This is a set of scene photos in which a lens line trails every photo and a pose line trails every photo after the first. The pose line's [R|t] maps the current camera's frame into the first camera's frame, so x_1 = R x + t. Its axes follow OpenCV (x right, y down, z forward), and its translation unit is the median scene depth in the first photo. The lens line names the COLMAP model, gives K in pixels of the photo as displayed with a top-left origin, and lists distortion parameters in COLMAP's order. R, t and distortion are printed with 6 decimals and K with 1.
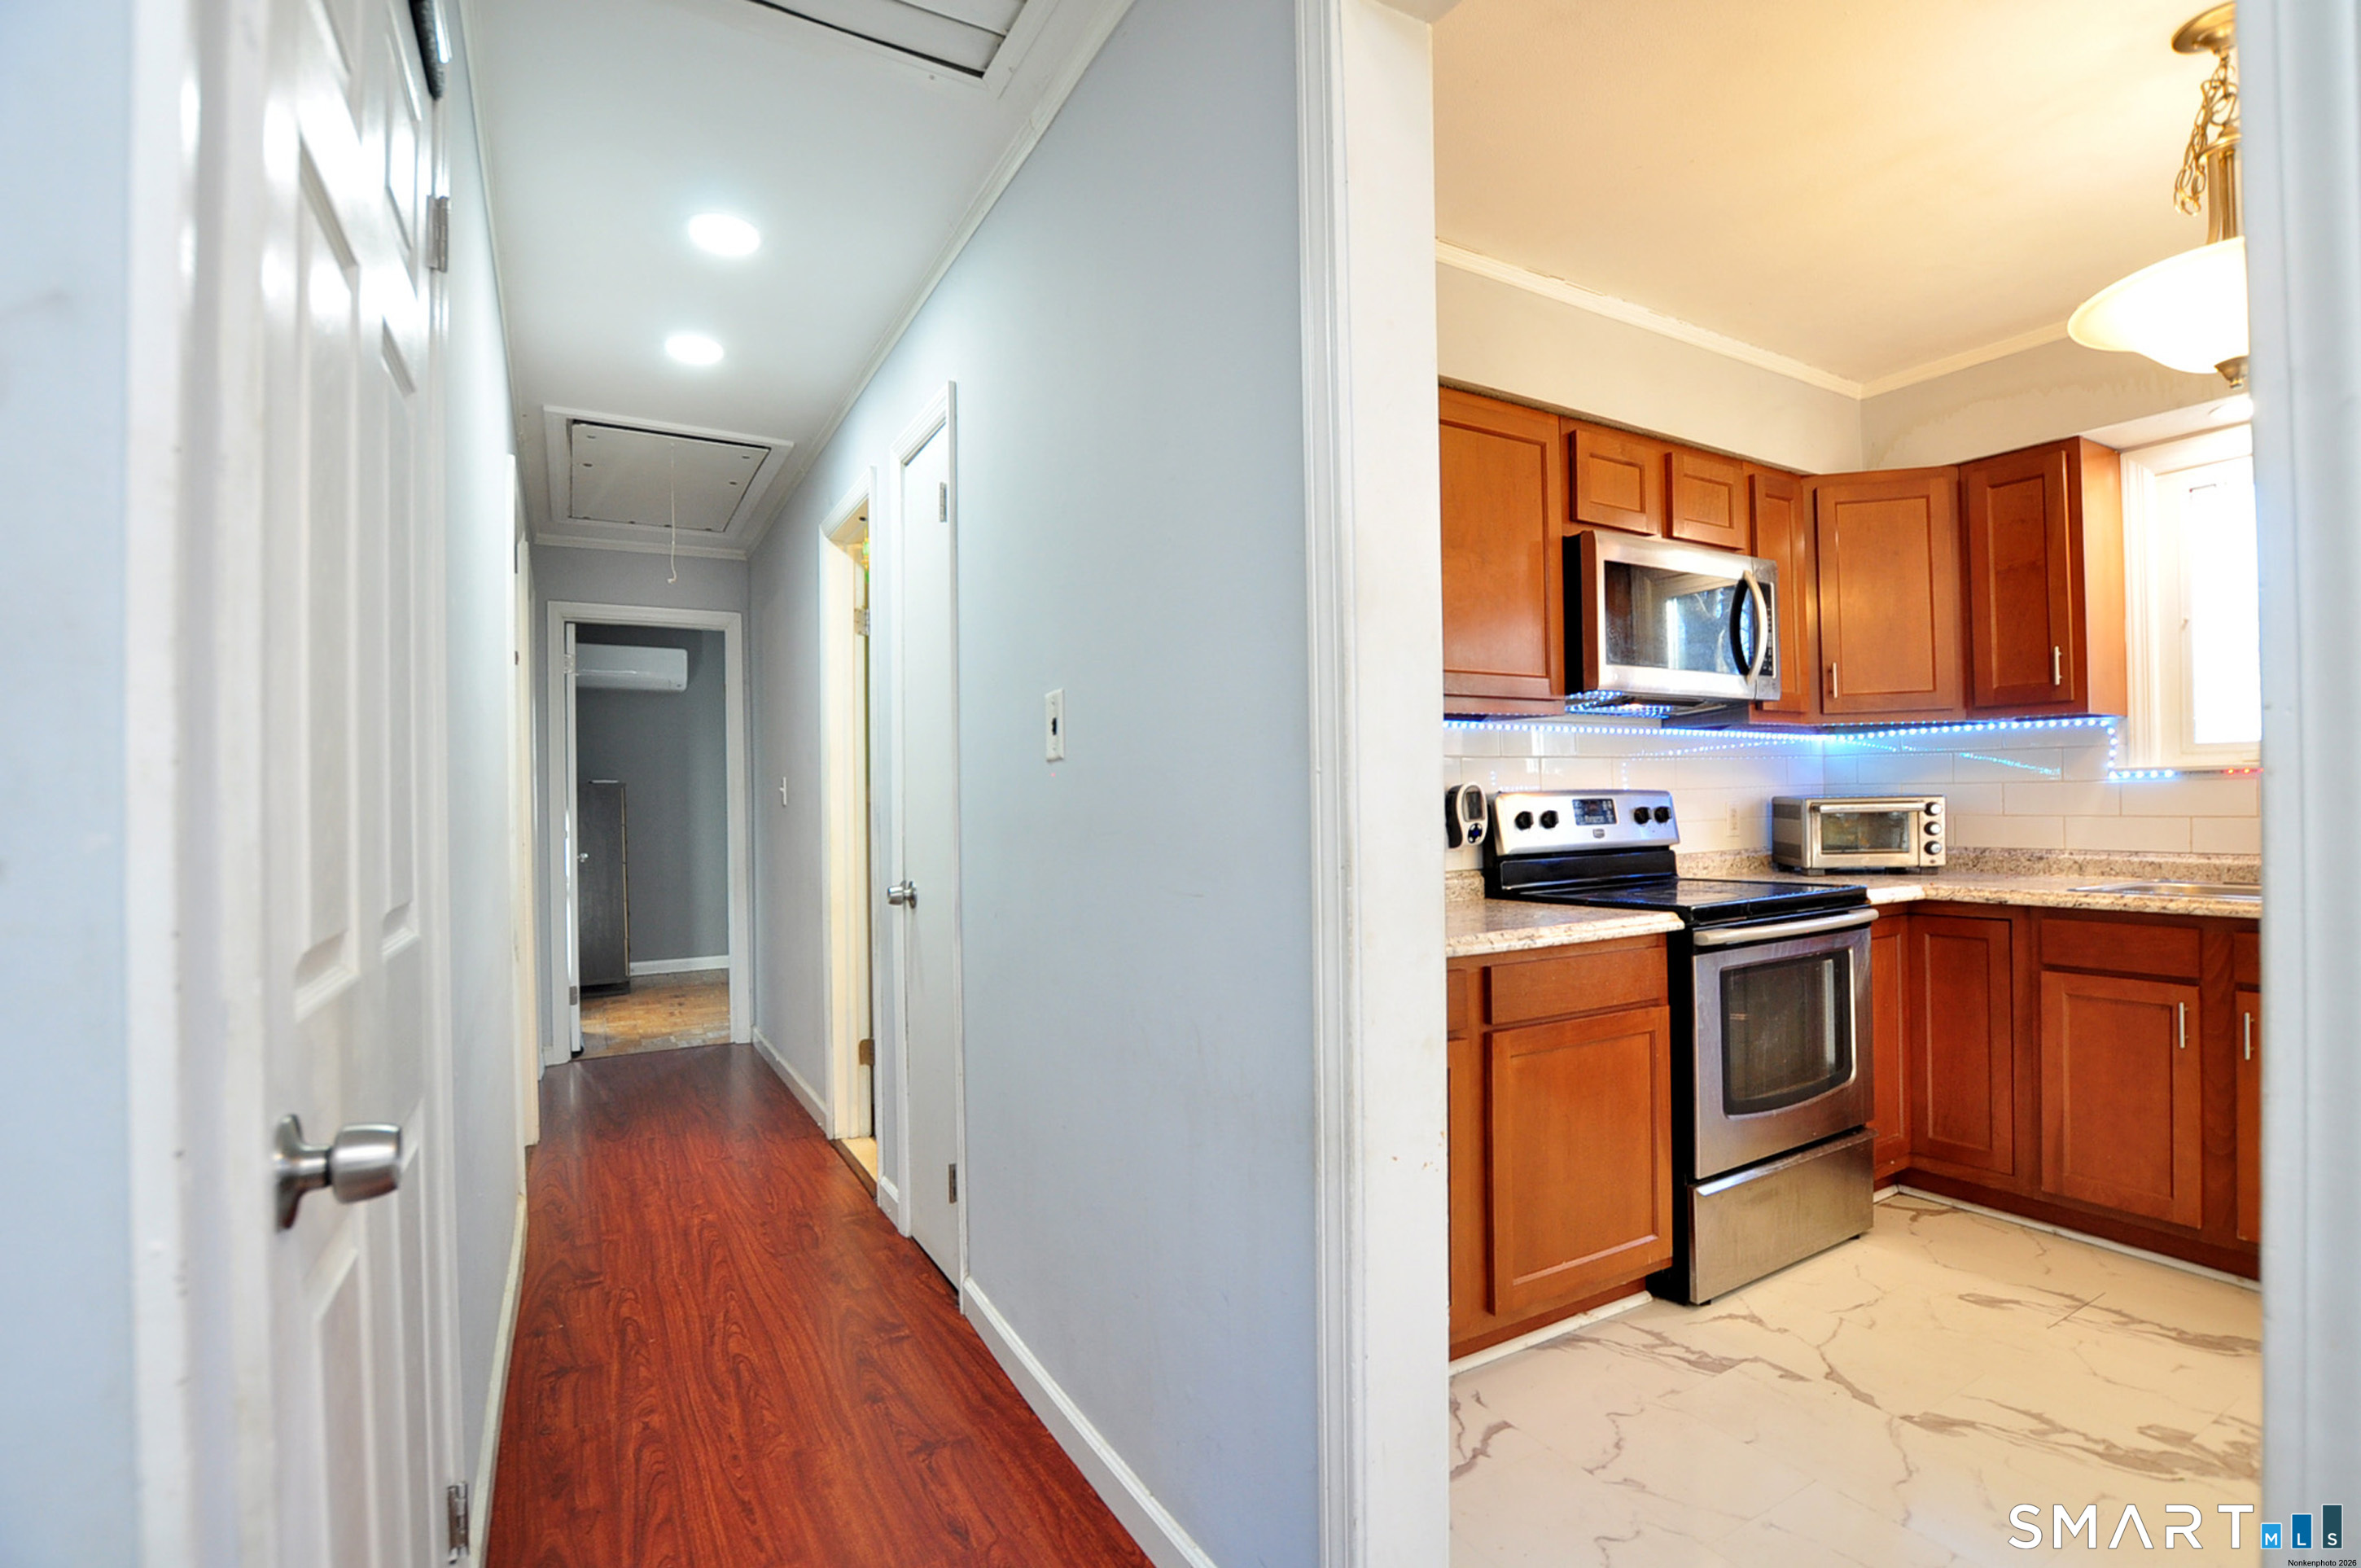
lens RADIAL K [[1079.6, 0, 1192.1], [0, 1079.6, 799.5], [0, 0, 1]] dist [-0.029413, 0.000718]
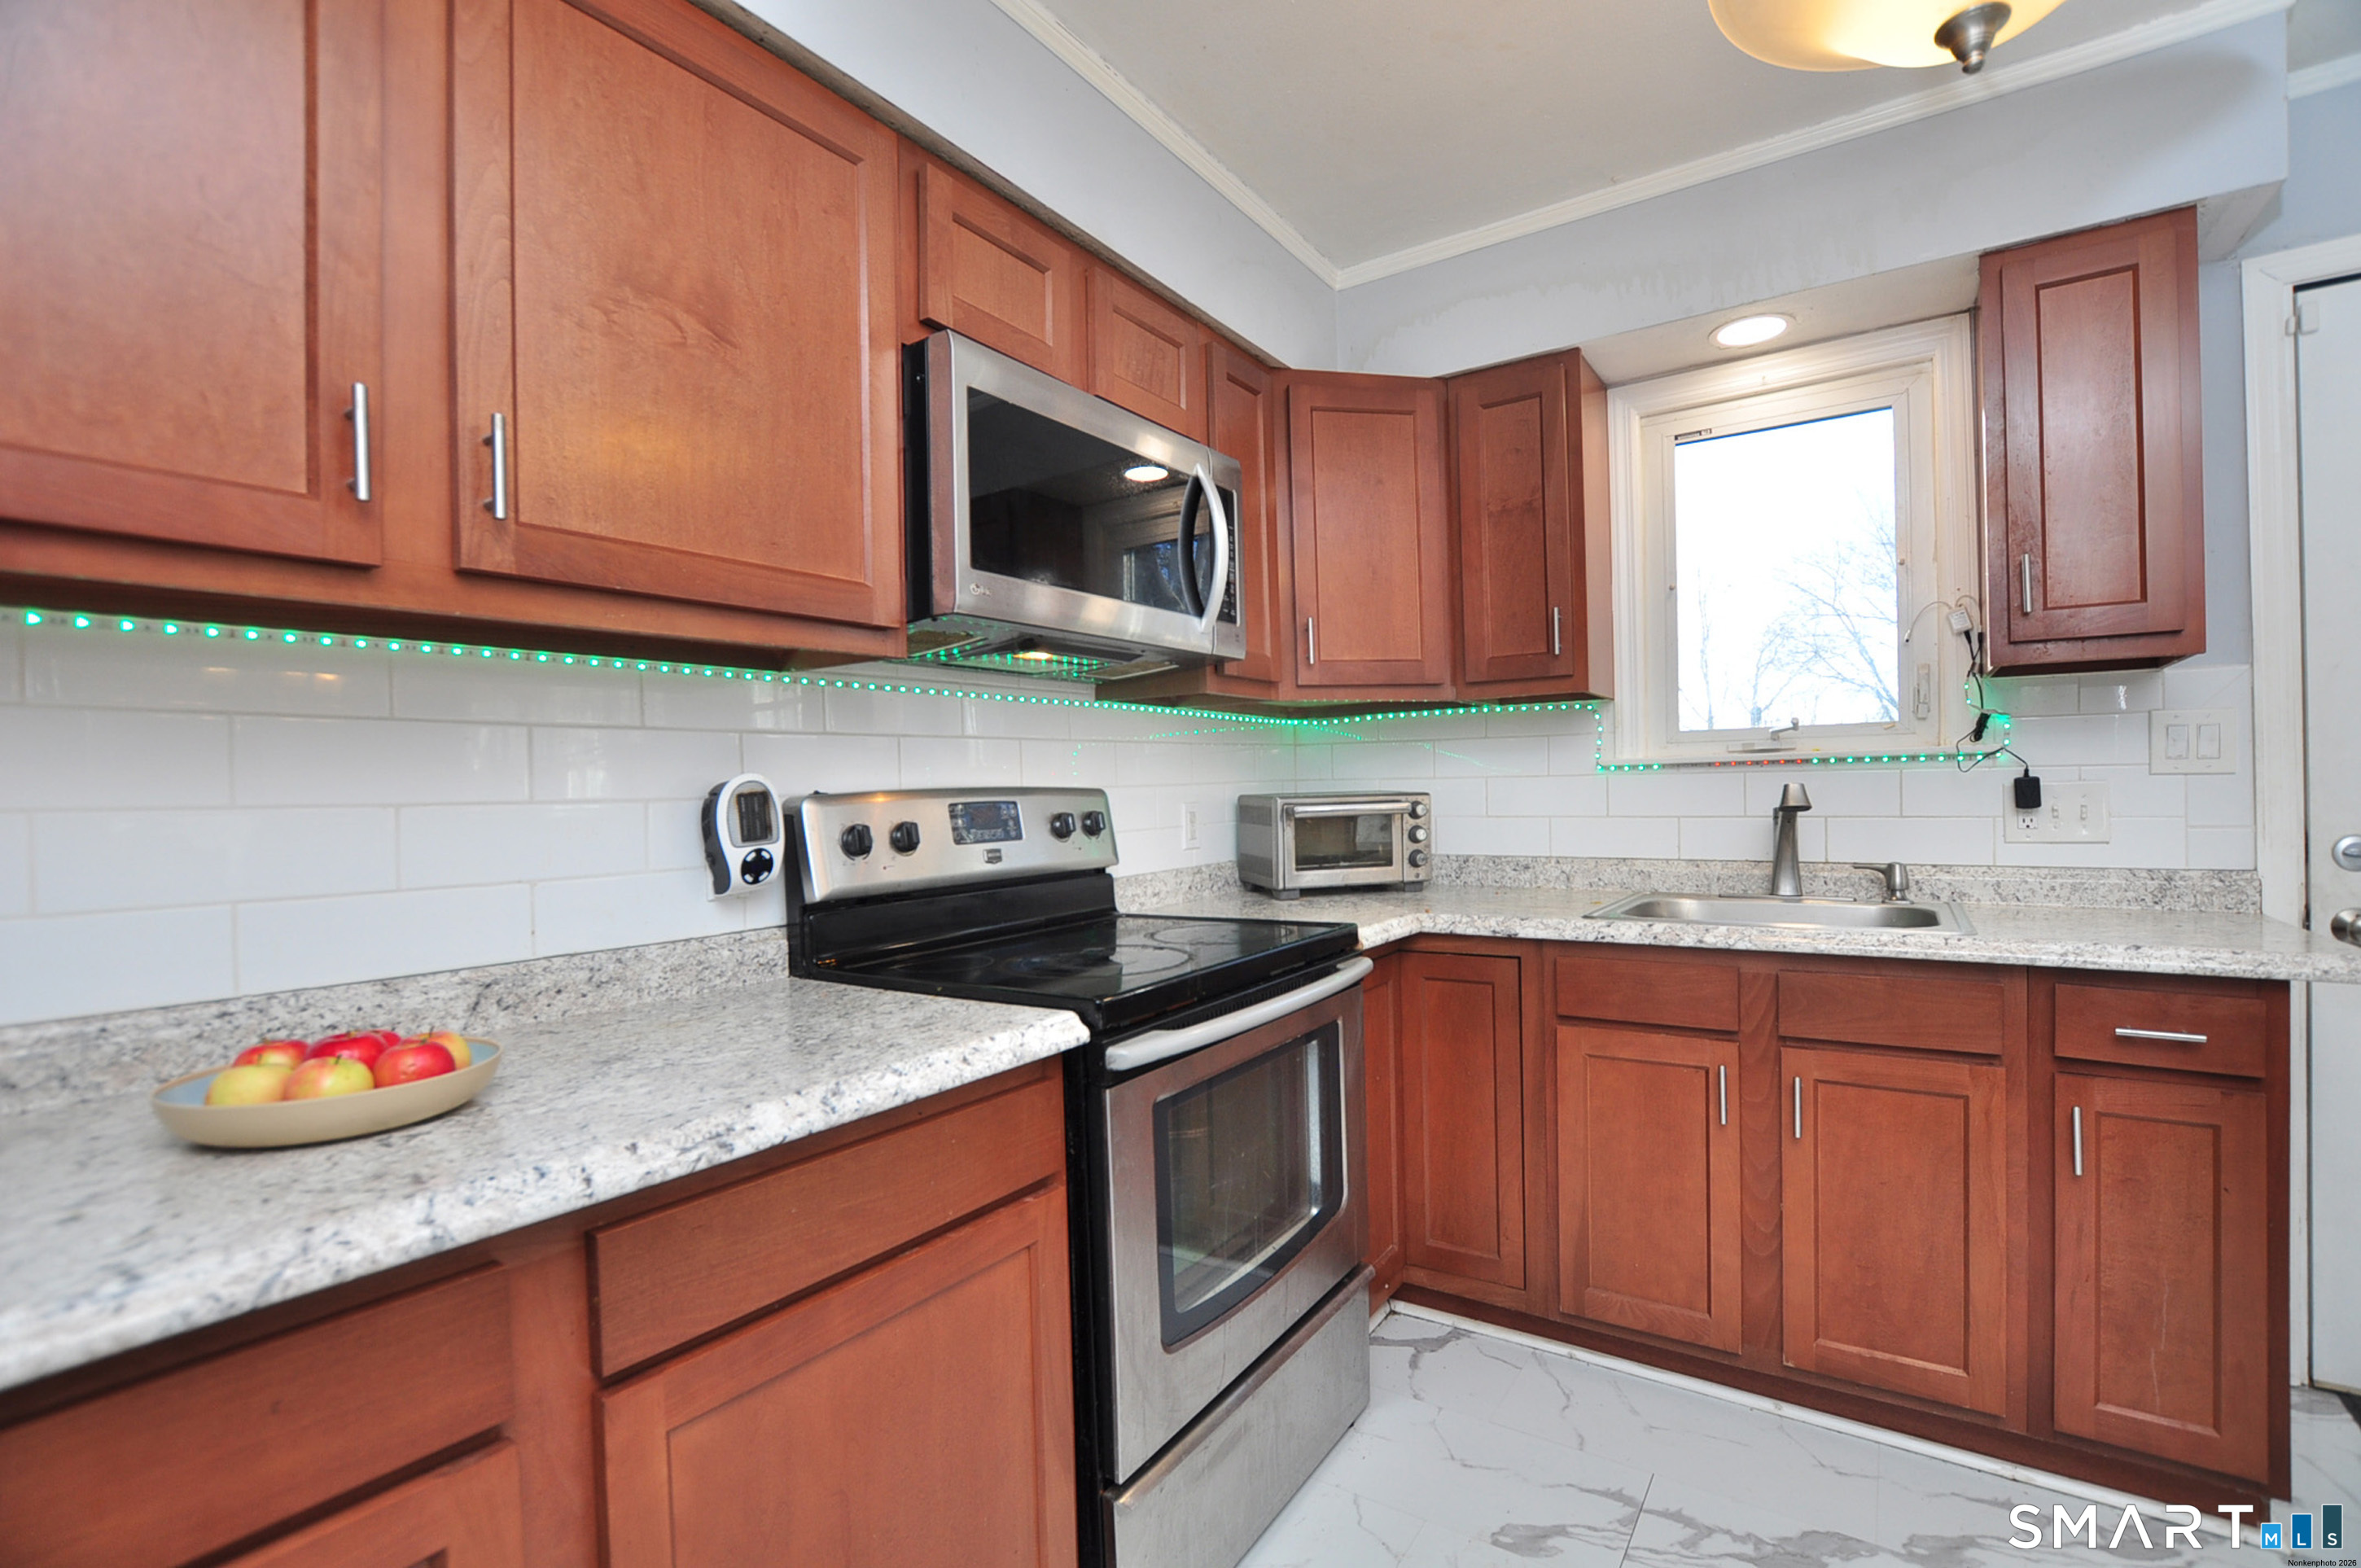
lens RADIAL K [[1079.6, 0, 1192.1], [0, 1079.6, 799.5], [0, 0, 1]] dist [-0.029413, 0.000718]
pose [[0.900953, -0.007373, 0.433853, 0.213001], [0.006246, 0.999972, 0.004024, -0.004021], [-0.433871, -0.000916, 0.900974, 0.382826]]
